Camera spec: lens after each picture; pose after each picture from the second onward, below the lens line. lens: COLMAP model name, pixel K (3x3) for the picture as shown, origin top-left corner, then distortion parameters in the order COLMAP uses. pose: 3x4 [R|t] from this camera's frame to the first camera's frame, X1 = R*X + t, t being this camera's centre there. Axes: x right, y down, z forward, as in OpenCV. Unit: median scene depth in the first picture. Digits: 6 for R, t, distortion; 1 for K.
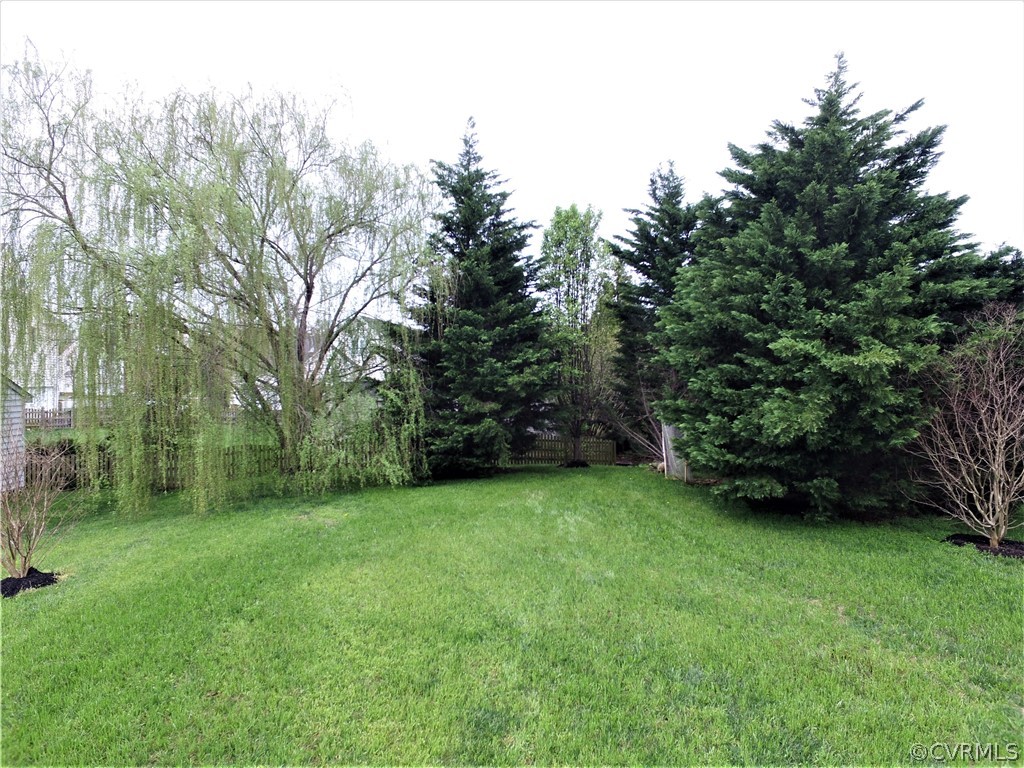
lens RADIAL K [[590.1, 0, 513.4], [0, 590.1, 379.7], [0, 0, 1]] dist [-0.000510, 0.002387]
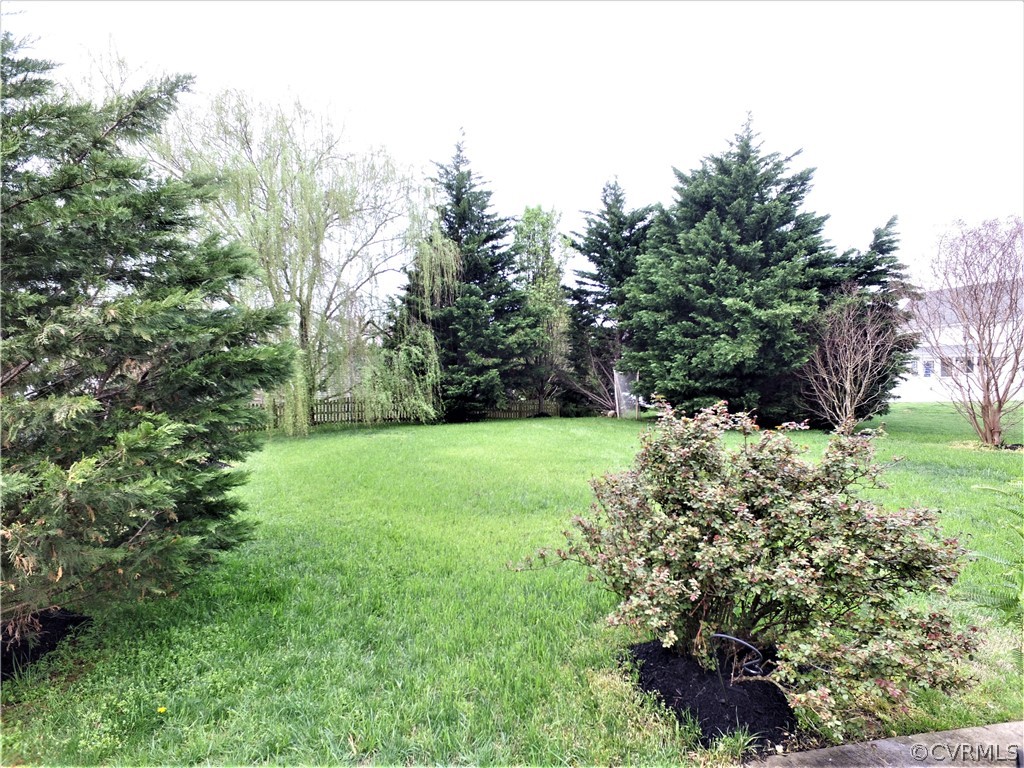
lens RADIAL K [[590.1, 0, 513.4], [0, 590.1, 379.7], [0, 0, 1]] dist [-0.000510, 0.002387]
pose [[0.979207, -0.000620, 0.202863, -0.324732], [0.000347, 0.999999, 0.001385, 0.108555], [-0.202864, -0.001286, 0.979206, -0.313621]]
